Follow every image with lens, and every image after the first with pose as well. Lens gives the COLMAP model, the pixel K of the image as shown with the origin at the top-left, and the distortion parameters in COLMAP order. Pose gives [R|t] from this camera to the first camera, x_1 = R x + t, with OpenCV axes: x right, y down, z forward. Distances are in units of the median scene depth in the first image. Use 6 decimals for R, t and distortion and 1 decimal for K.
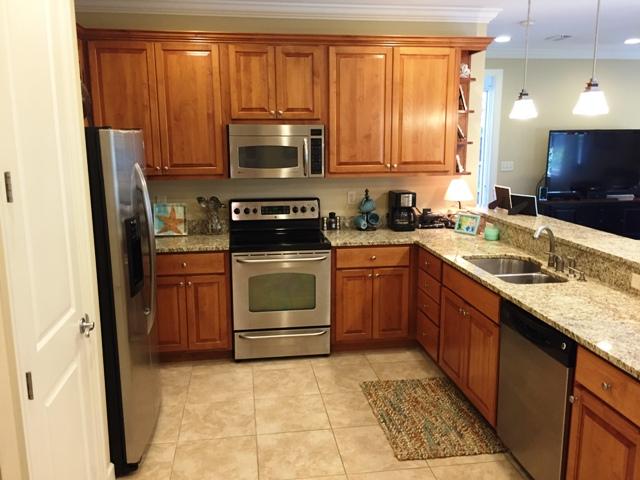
lens RADIAL K [[557.8, 0, 318.1], [0, 557.8, 240.3], [0, 0, 1]] dist [0.063089, -0.065939]
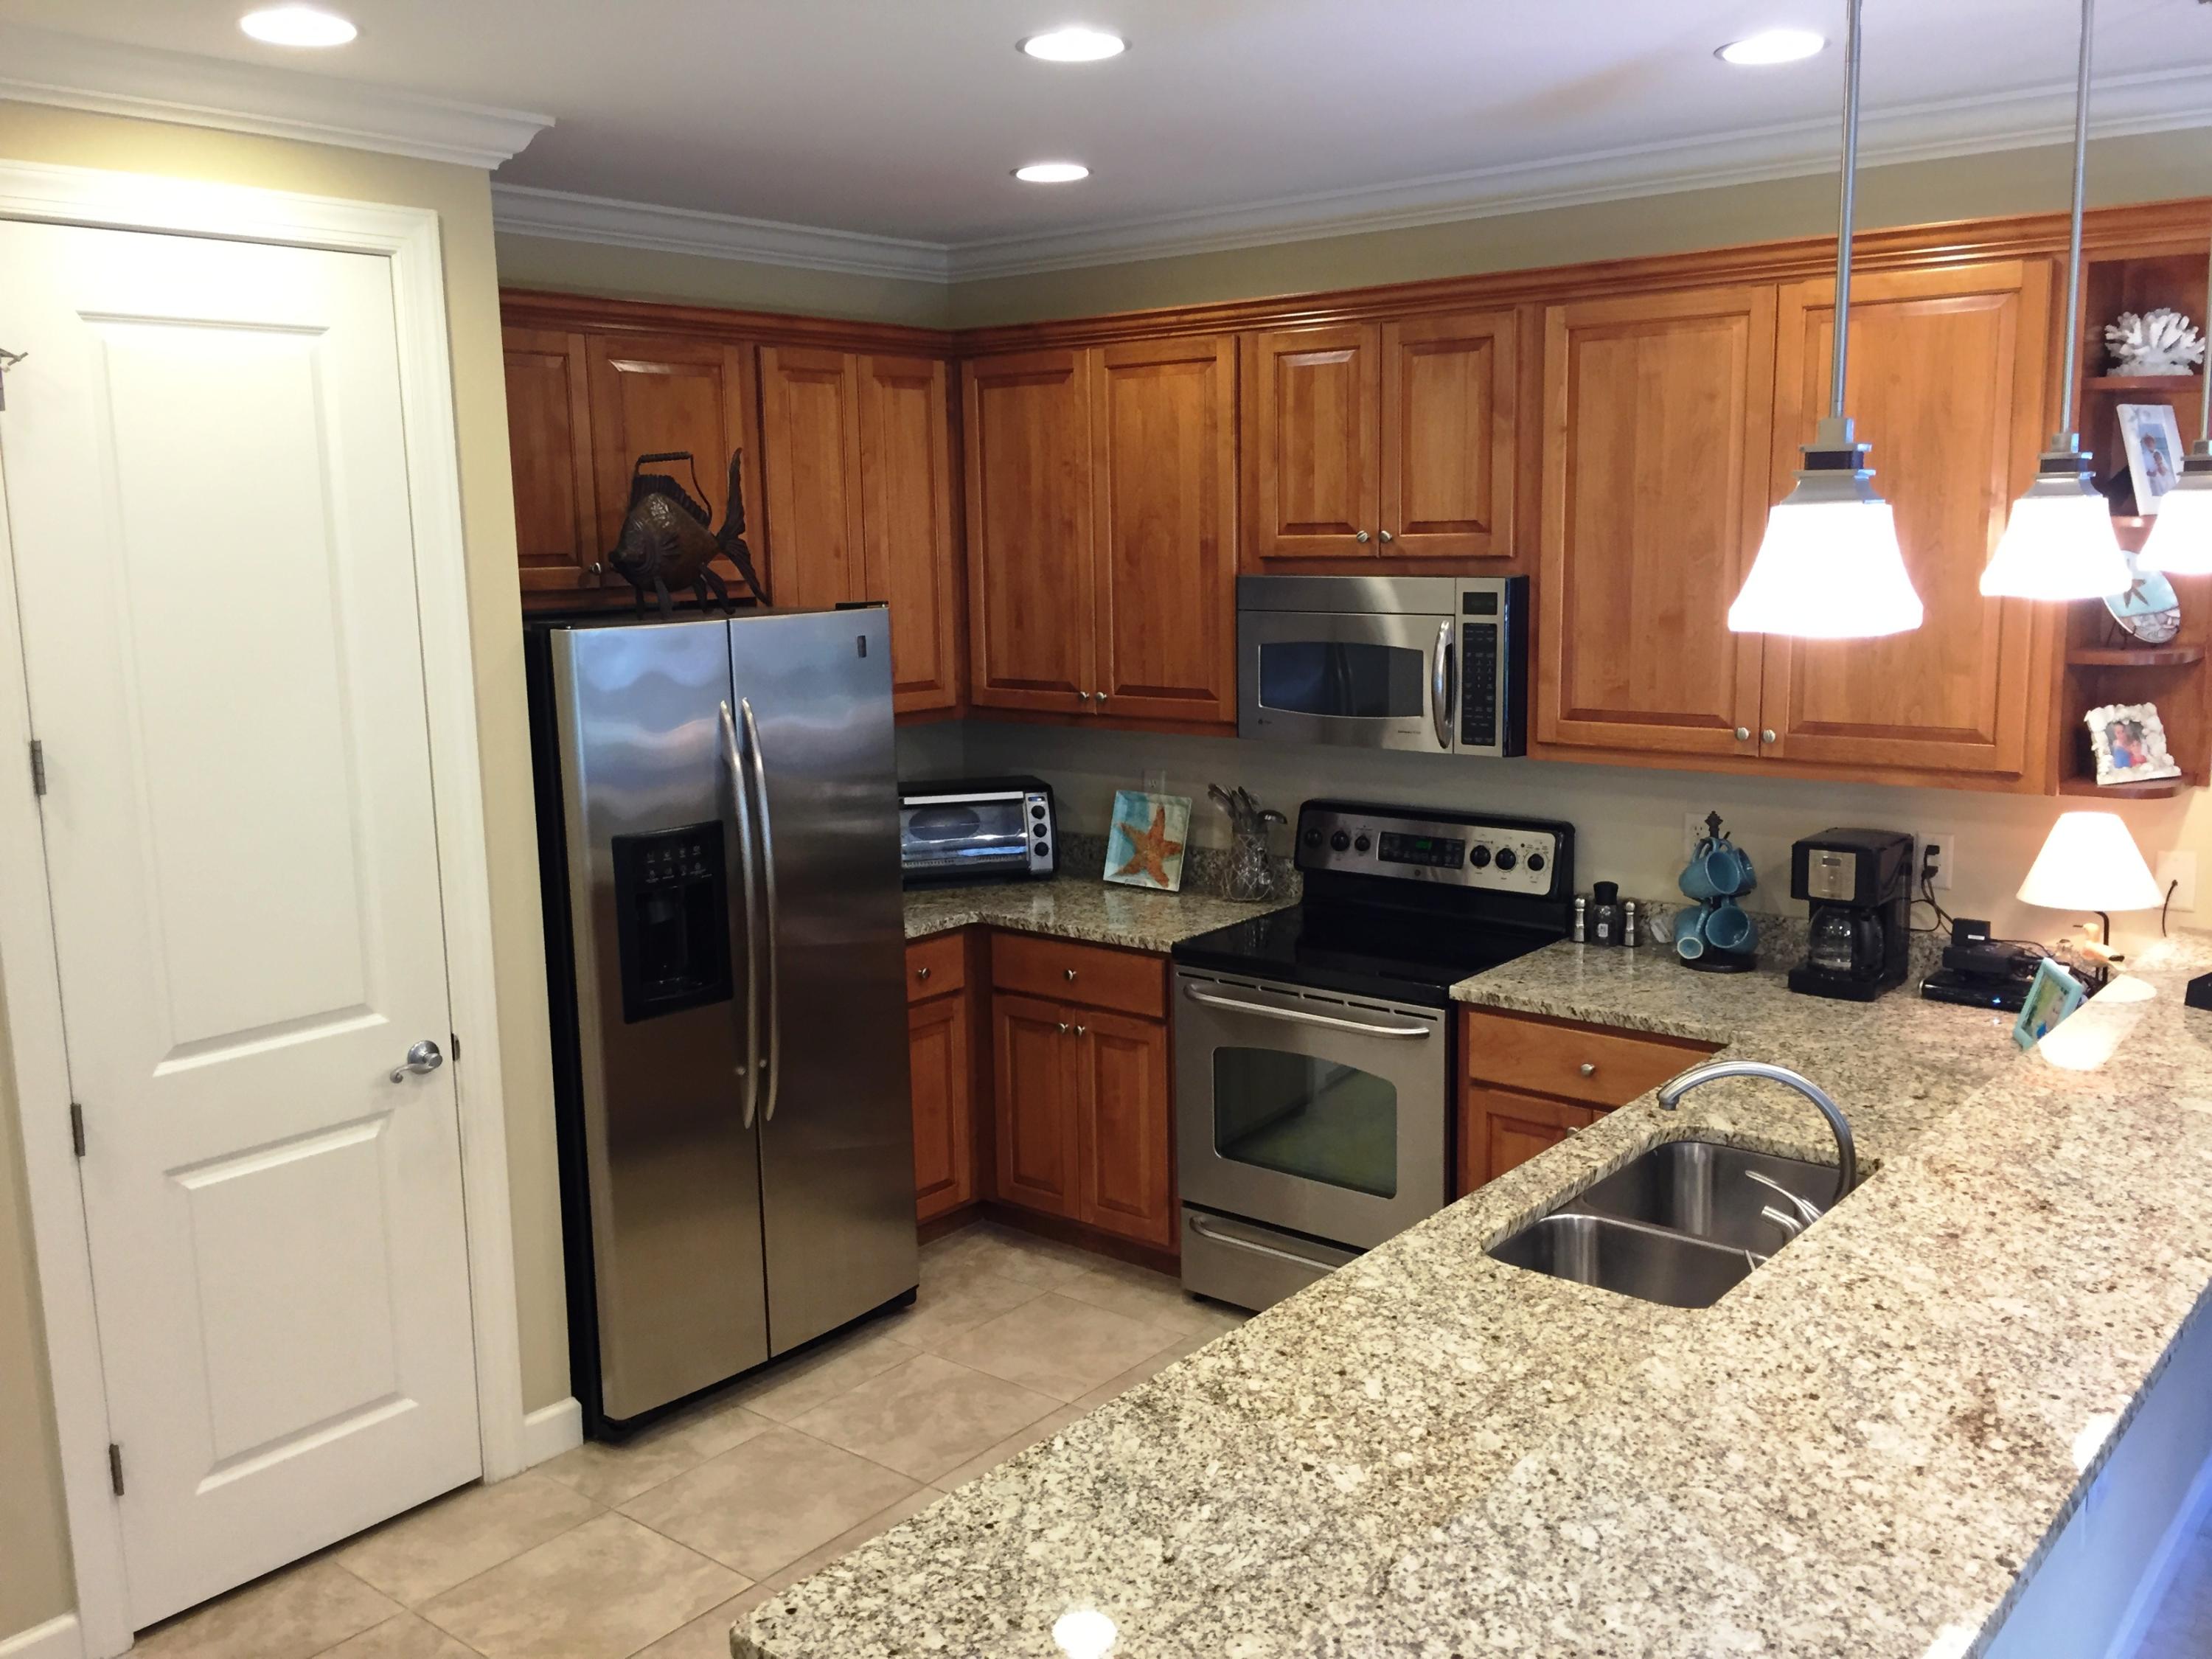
lens RADIAL K [[1927.8, 0, 1091.4], [0, 1927.8, 823.1], [0, 0, 1]] dist [0.063089, -0.065939]
pose [[0.665529, 0.110725, -0.738113, 0.621620], [-0.121628, 0.991805, 0.039114, -0.094636], [0.736395, 0.063744, 0.673543, 0.180075]]
